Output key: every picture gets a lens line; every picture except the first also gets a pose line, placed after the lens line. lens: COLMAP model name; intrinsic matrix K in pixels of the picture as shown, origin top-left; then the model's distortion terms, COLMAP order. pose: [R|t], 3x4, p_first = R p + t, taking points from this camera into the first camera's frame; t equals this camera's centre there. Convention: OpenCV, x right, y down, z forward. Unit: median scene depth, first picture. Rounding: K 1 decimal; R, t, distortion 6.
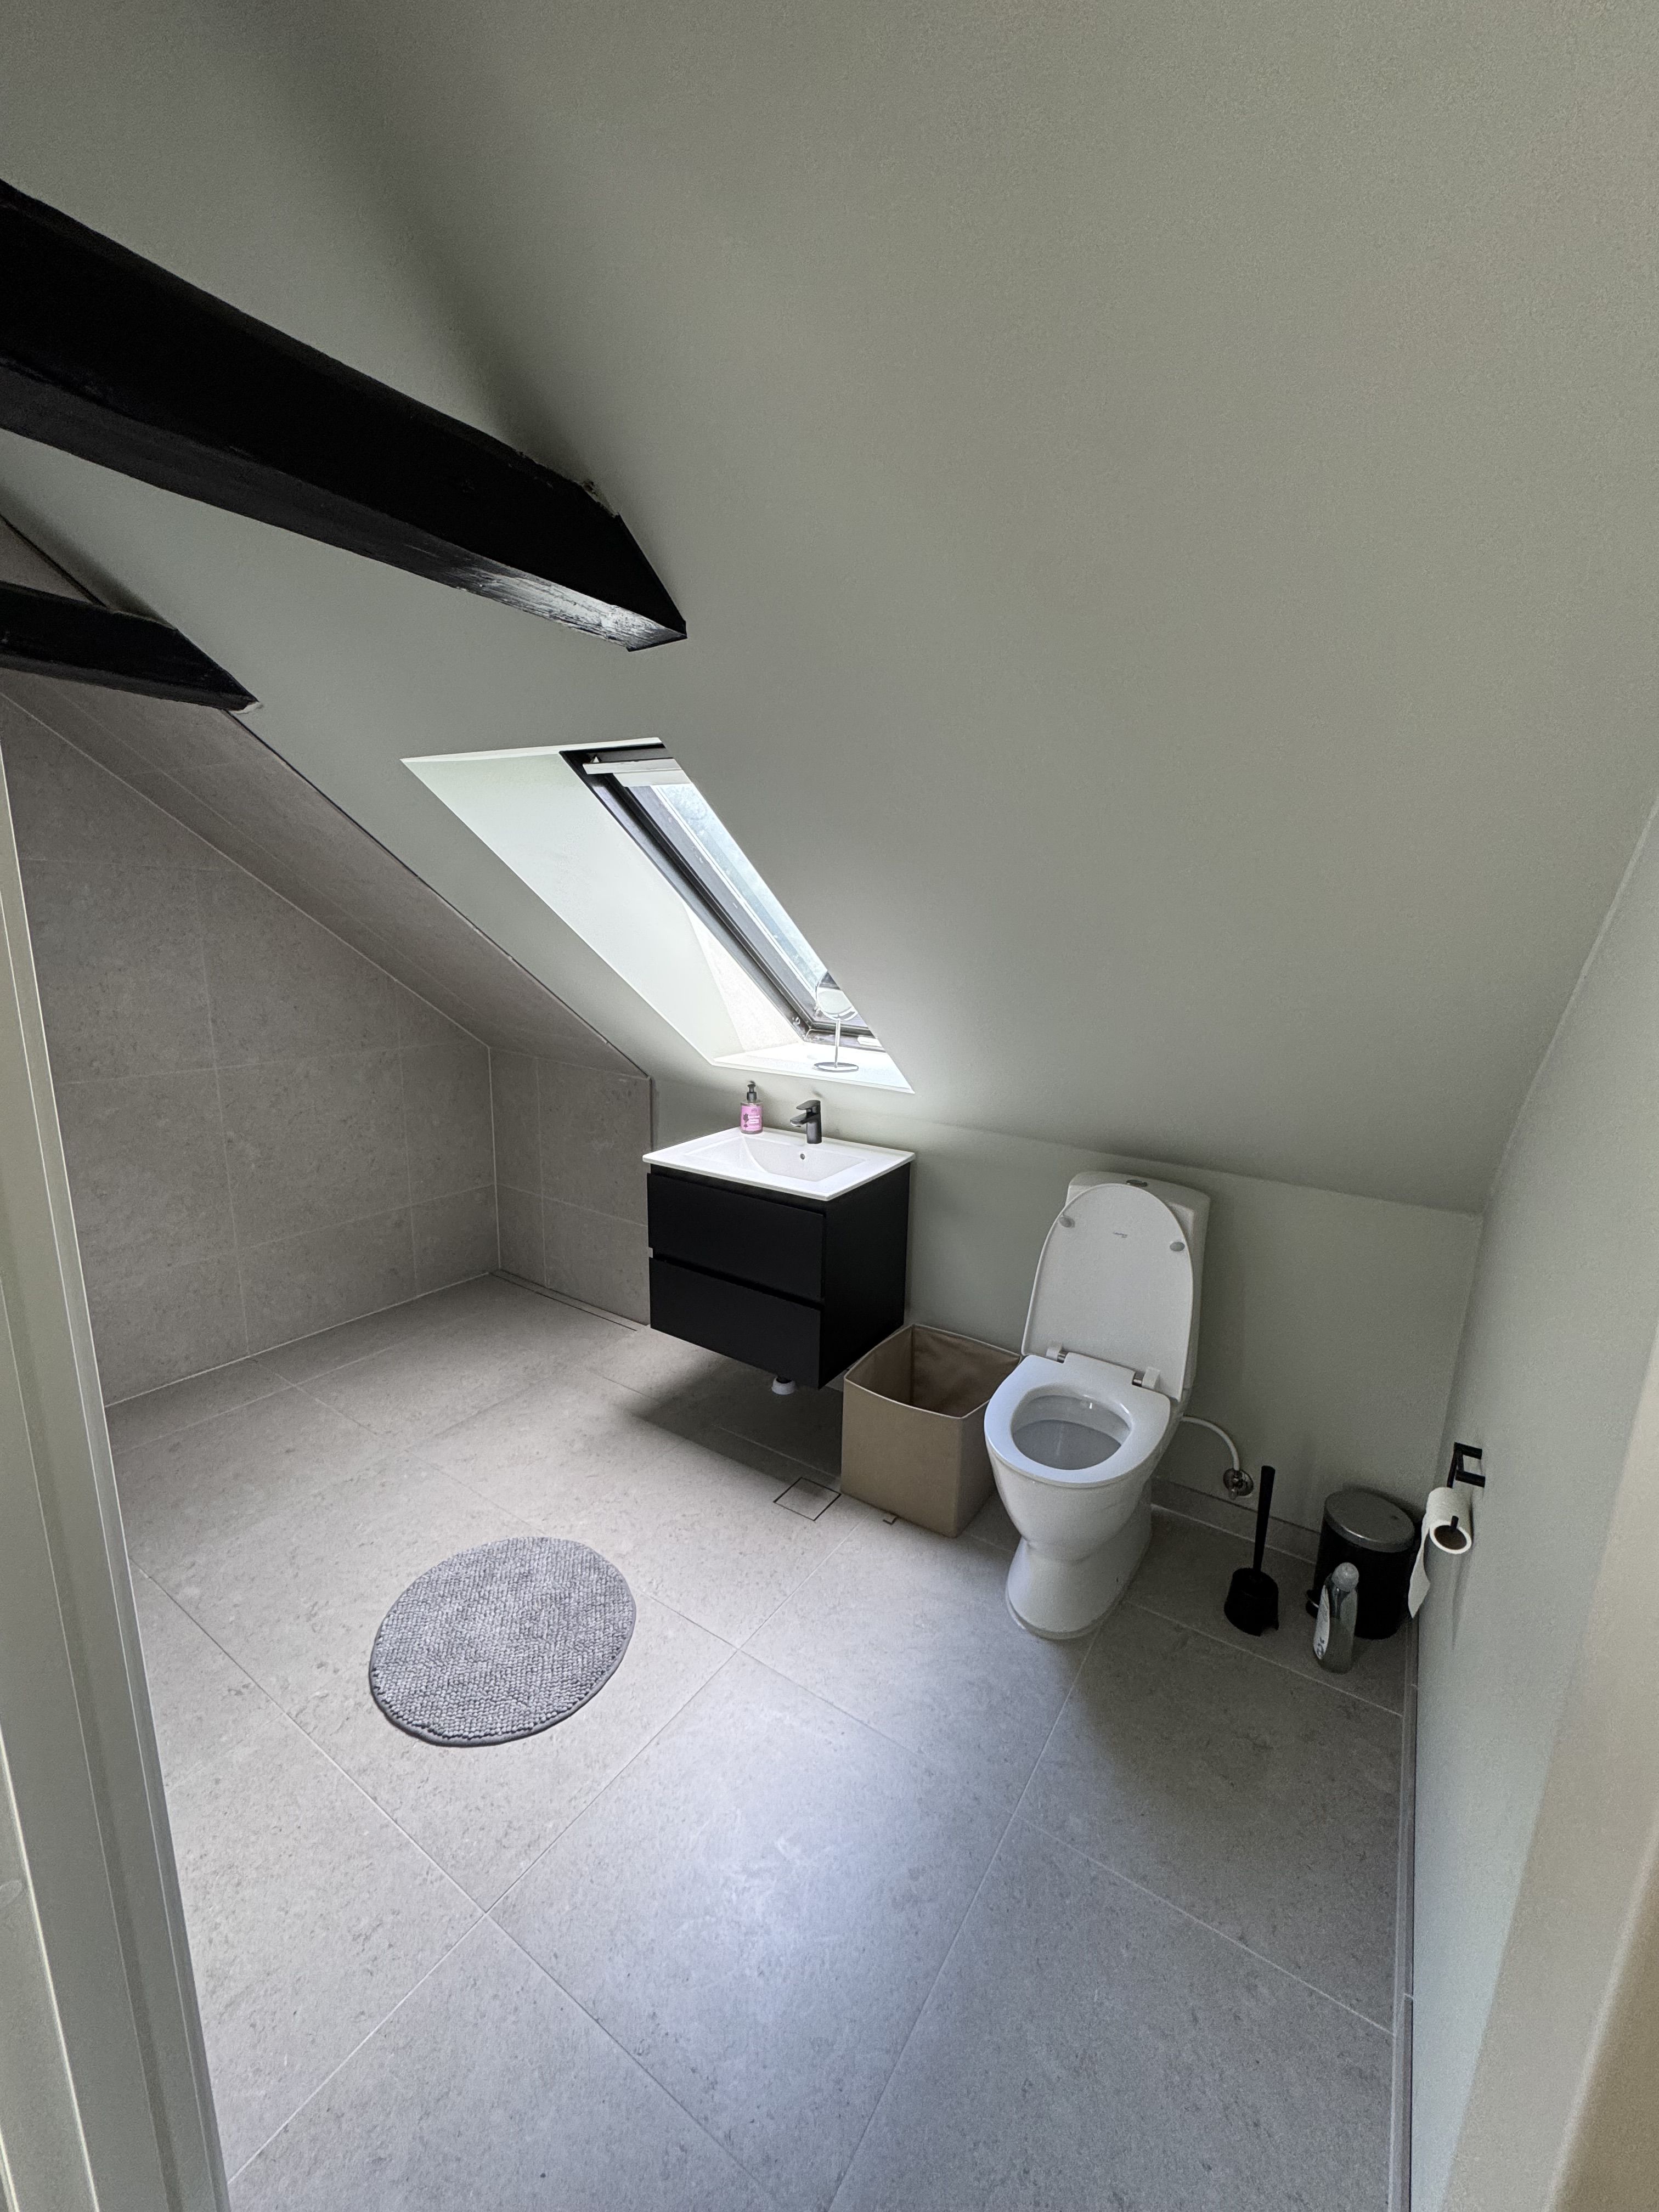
lens RADIAL K [[881.1, 0, 832.9], [0, 881.1, 1106.2], [0, 0, 1]] dist [-0.001559, 0.000045]
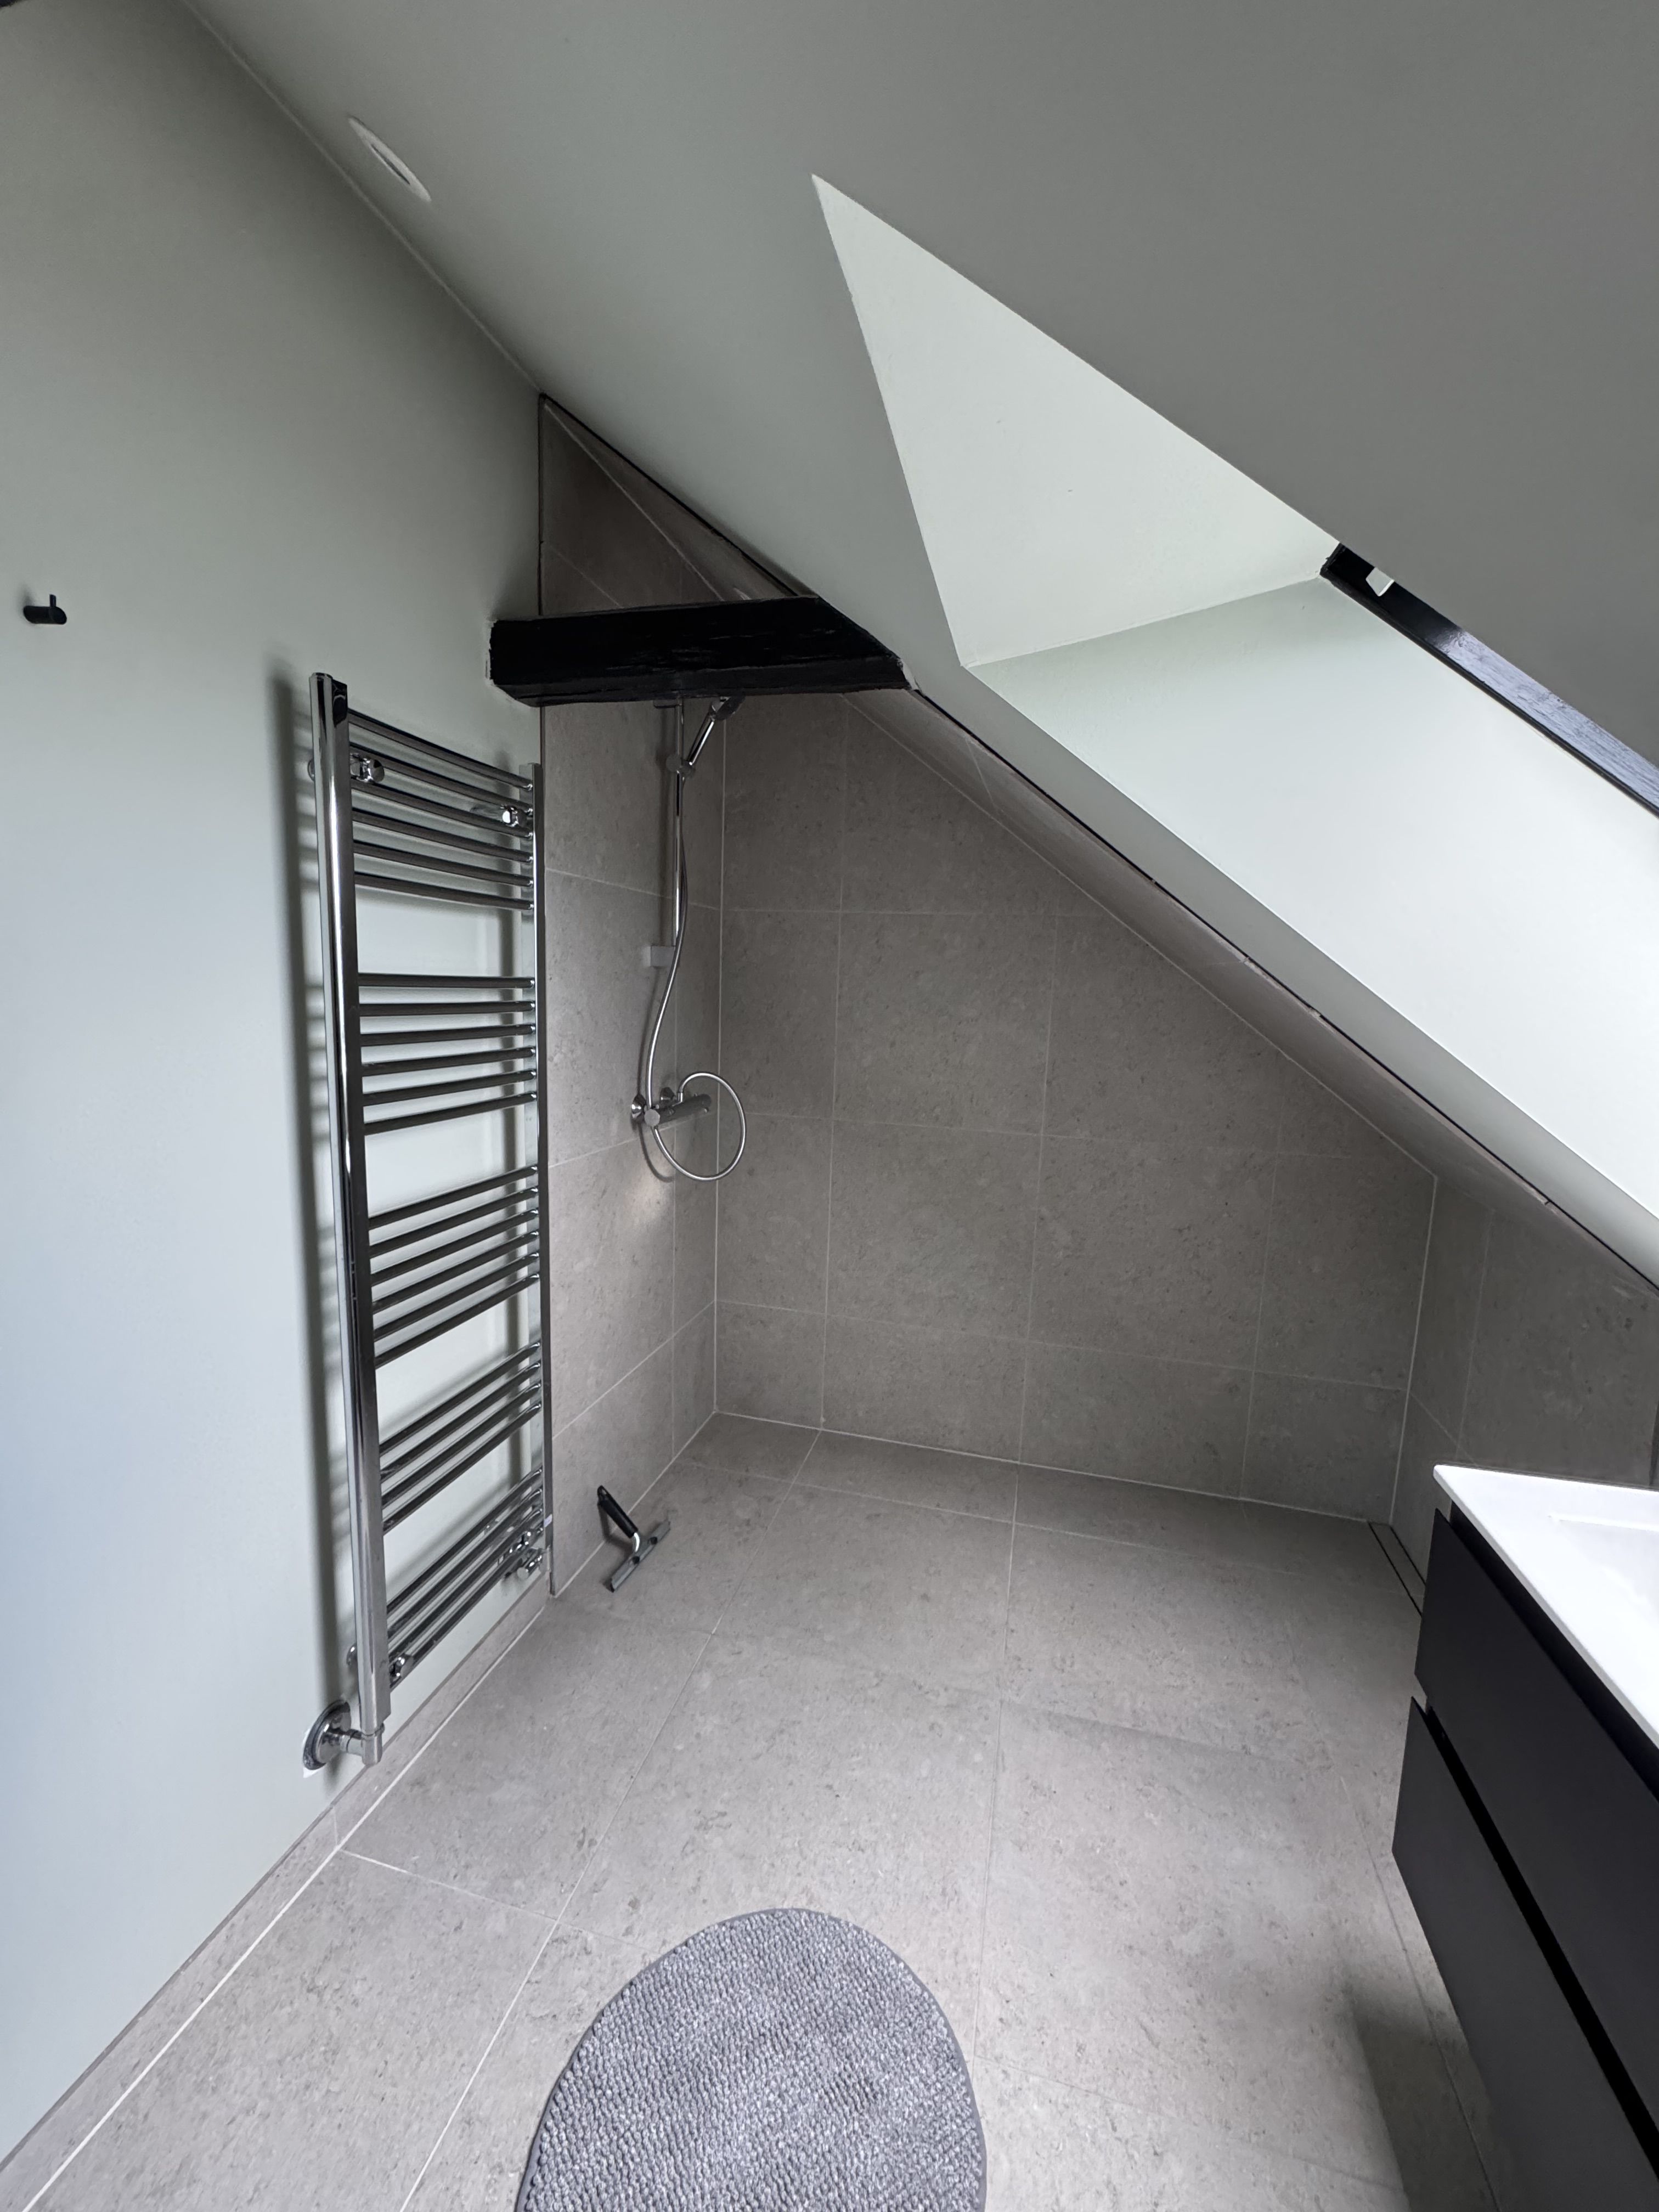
lens RADIAL K [[881.1, 0, 830.5], [0, 881.1, 1107.9], [0, 0, 1]] dist [-0.001559, 0.000045]
pose [[0.327026, 0.114266, -0.938082, 0.064150], [-0.219631, 0.974672, 0.042158, -0.061199], [0.919139, 0.192245, 0.343839, 0.495645]]
